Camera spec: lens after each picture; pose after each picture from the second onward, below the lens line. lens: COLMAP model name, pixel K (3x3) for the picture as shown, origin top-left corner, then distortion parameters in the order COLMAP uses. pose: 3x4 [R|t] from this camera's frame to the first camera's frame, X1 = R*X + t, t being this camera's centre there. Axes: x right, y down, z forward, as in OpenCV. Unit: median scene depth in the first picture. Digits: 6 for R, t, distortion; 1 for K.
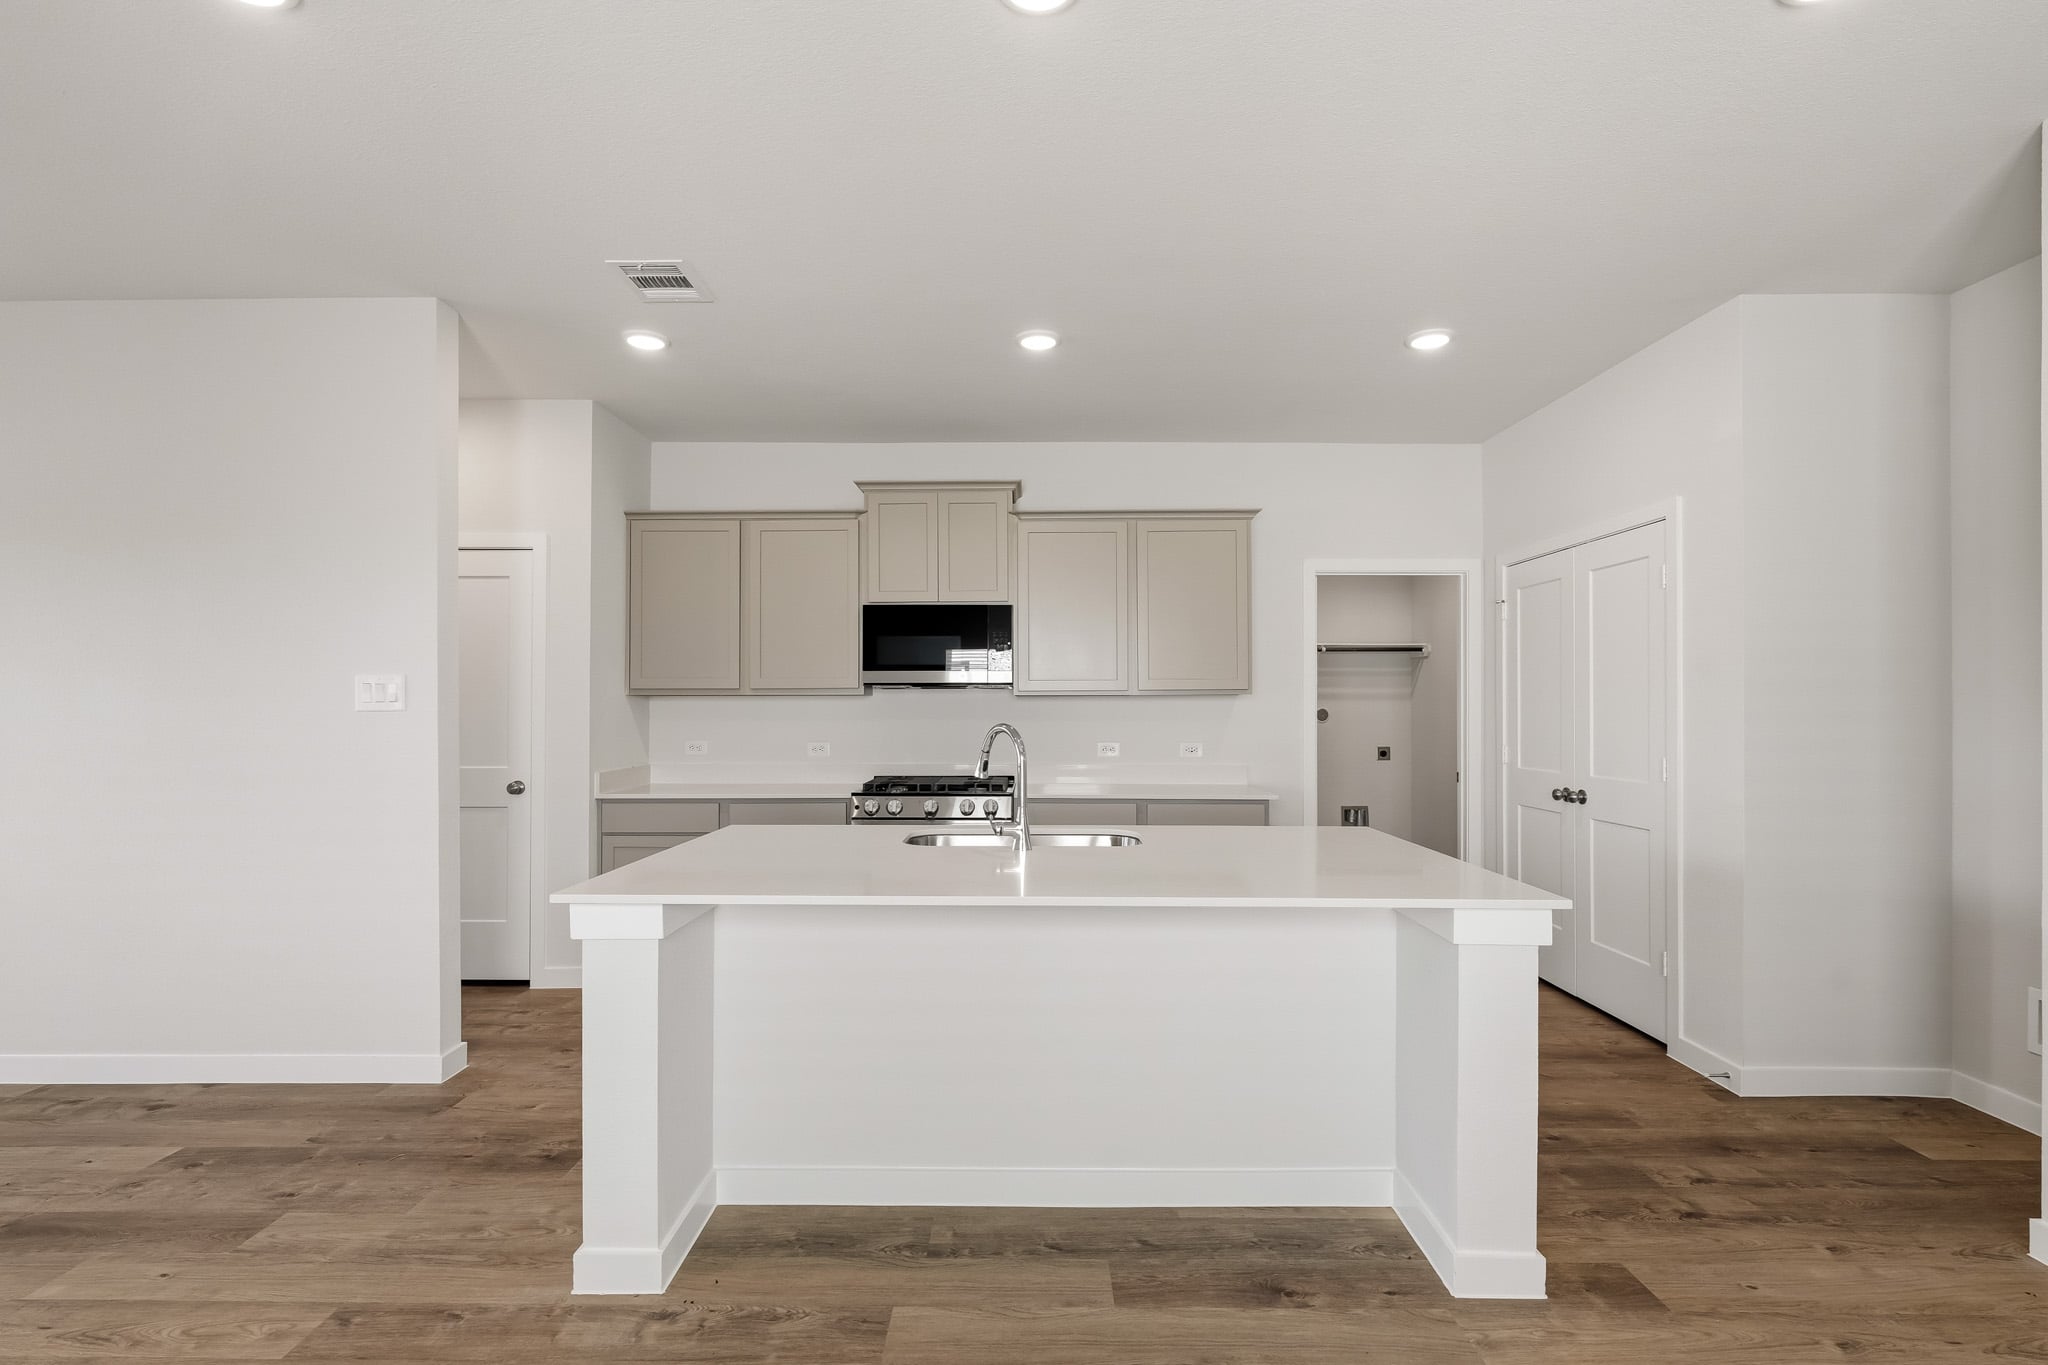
lens RADIAL K [[932.5, 0, 1015.5], [0, 932.5, 700.1], [0, 0, 1]] dist [-0.002222, 0.000896]
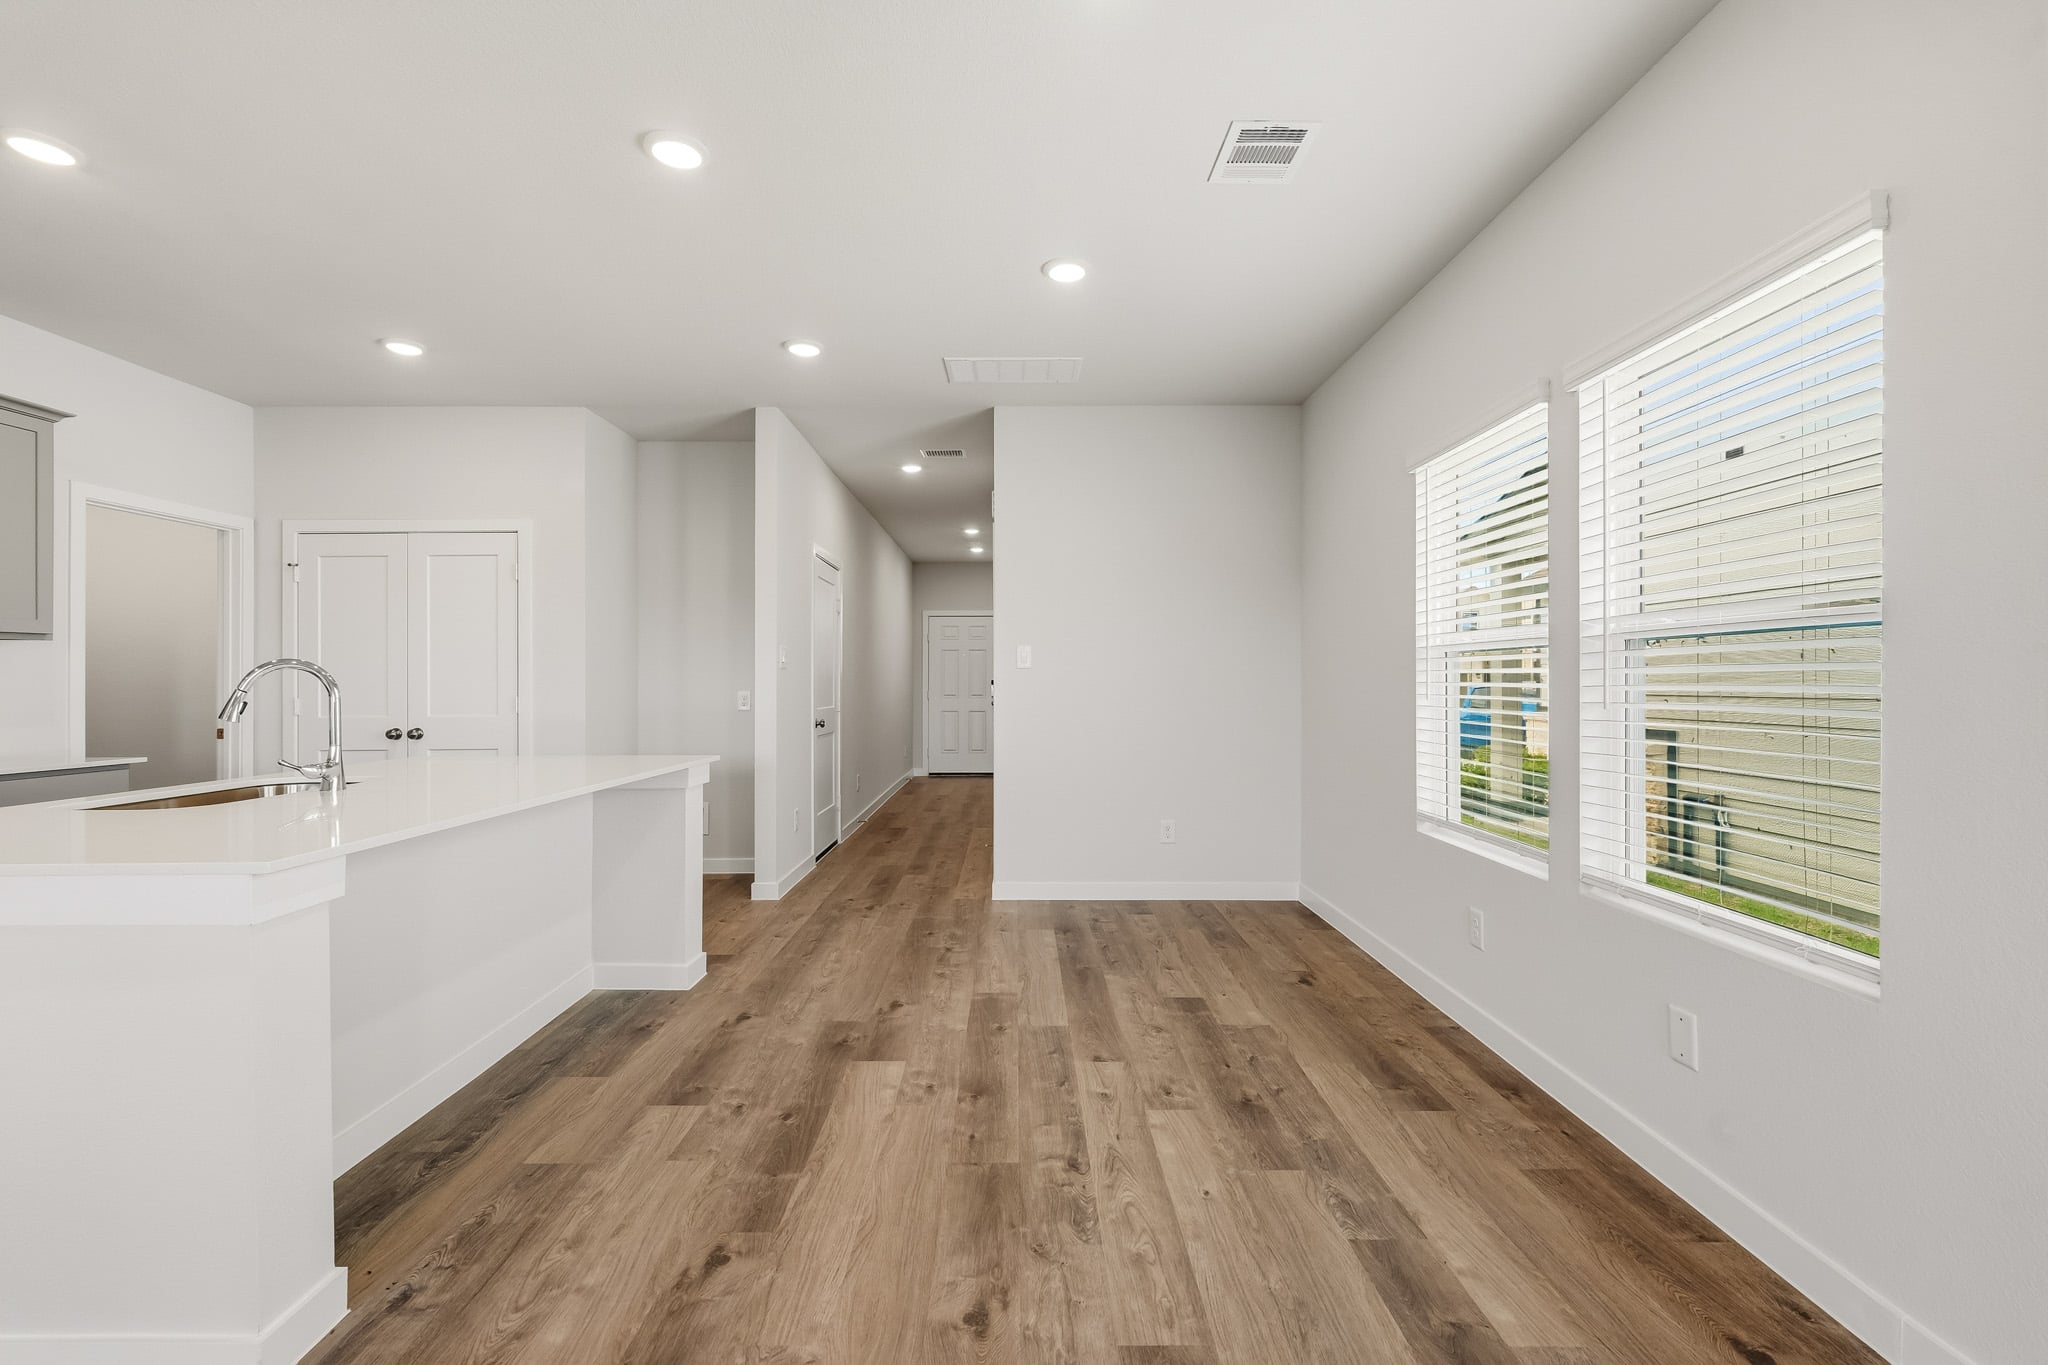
lens RADIAL K [[899.9, 0, 1028.6], [0, 899.9, 675.7], [0, 0, 1]] dist [-0.000788, 0.000454]
pose [[-0.025215, 0.007475, 0.999654, -0.853827], [-0.002396, 0.999969, -0.007538, 0.044540], [-0.999679, -0.002585, -0.025196, 0.283785]]
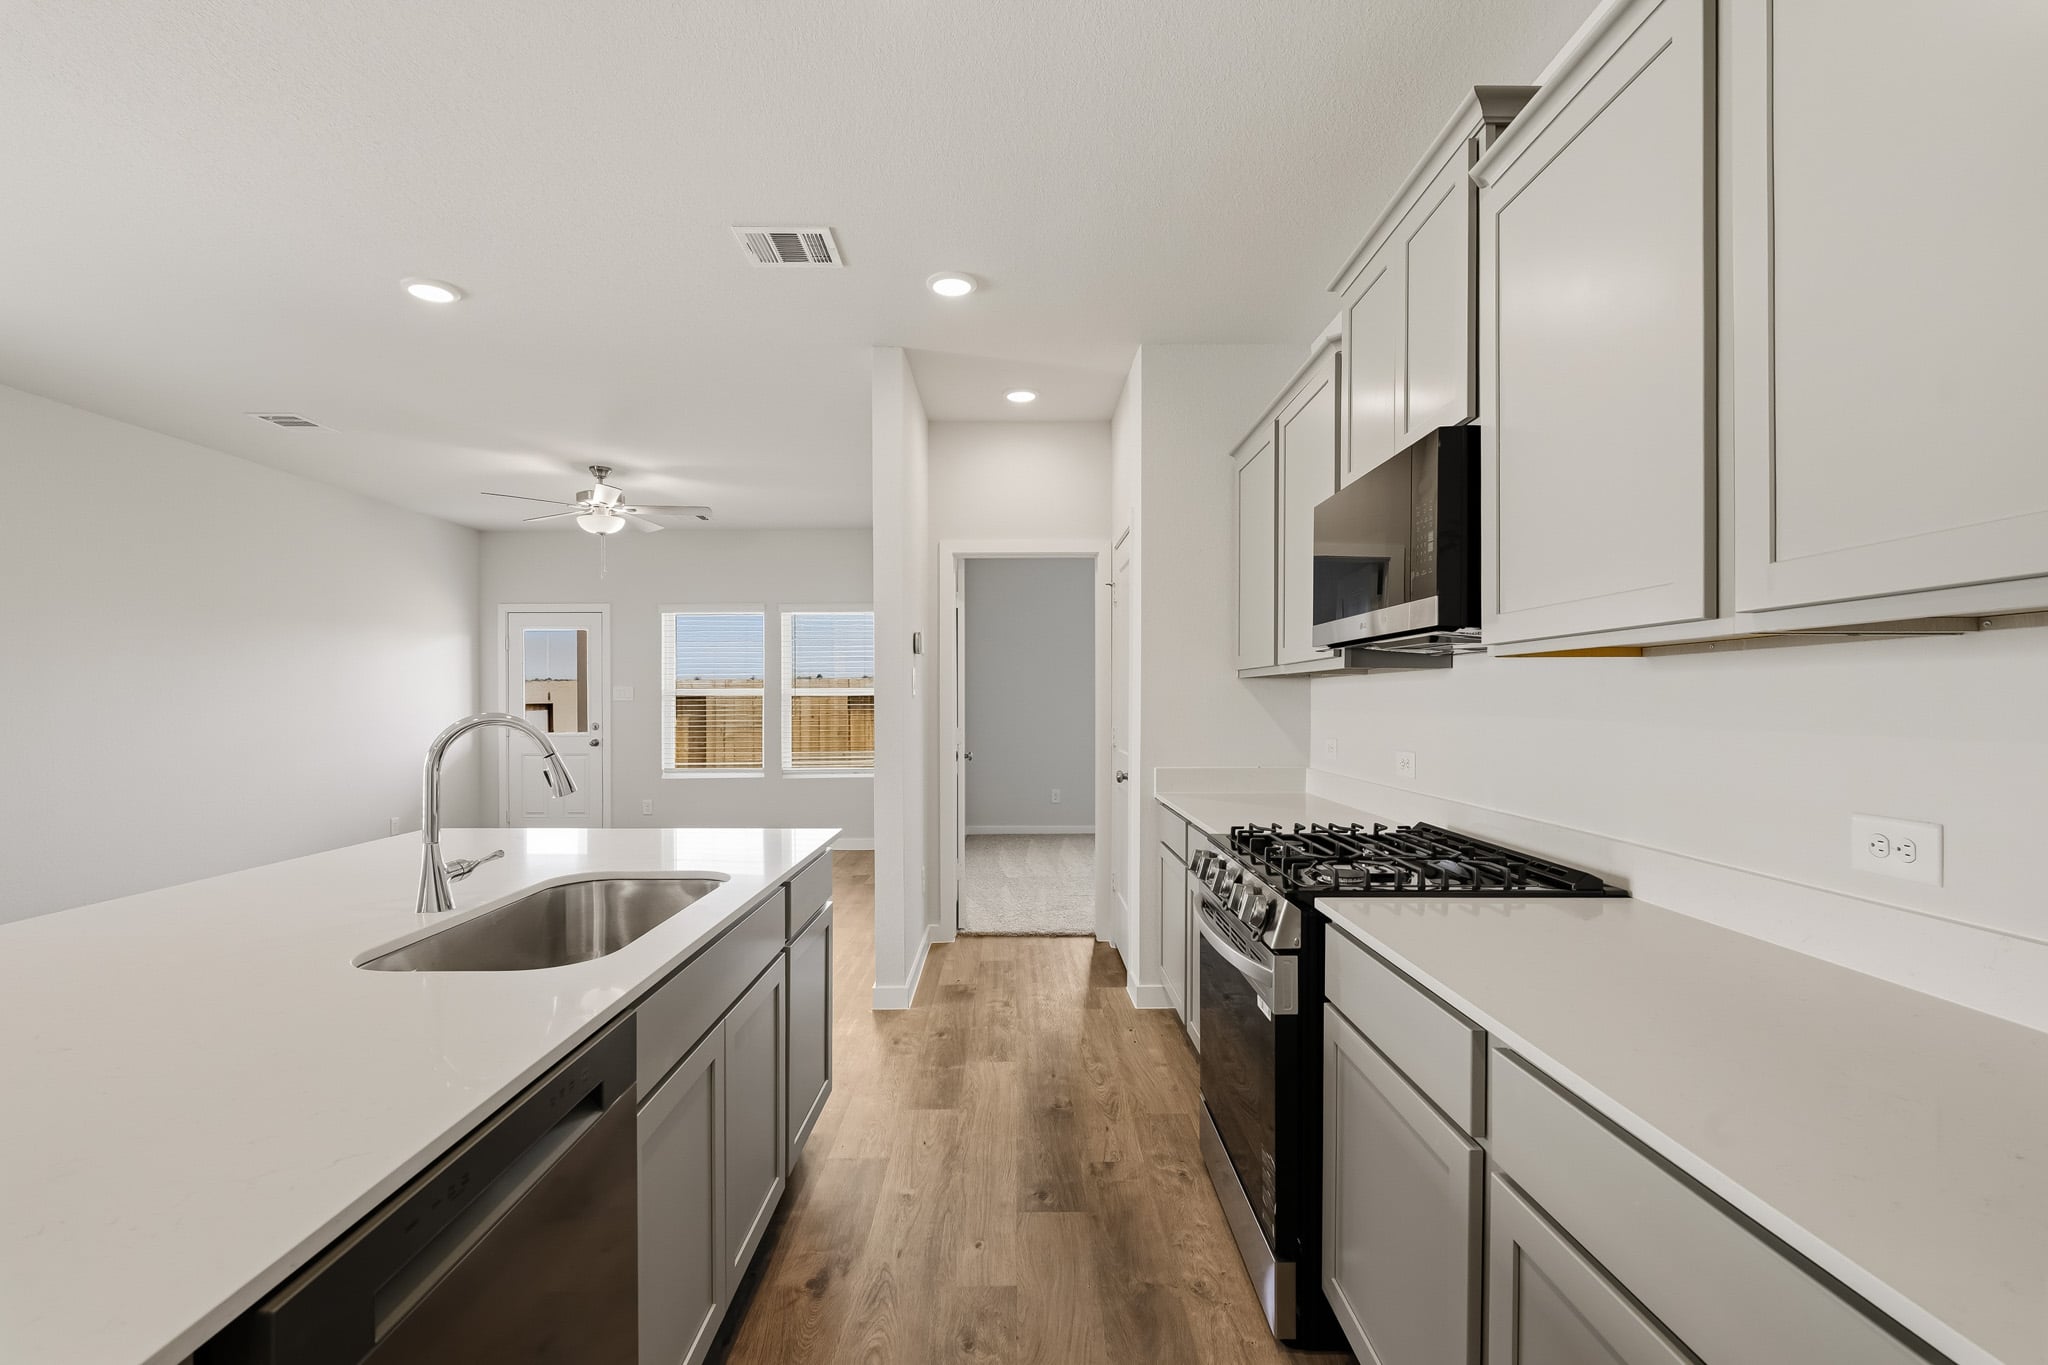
lens RADIAL K [[899.9, 0, 1027.6], [0, 899.9, 701.9], [0, 0, 1]] dist [-0.000788, 0.000454]
pose [[0.028514, 0.003567, -0.999587, 0.580538], [0.006751, 0.999970, 0.003761, 0.017734], [0.999571, -0.006856, 0.028489, 1.271635]]
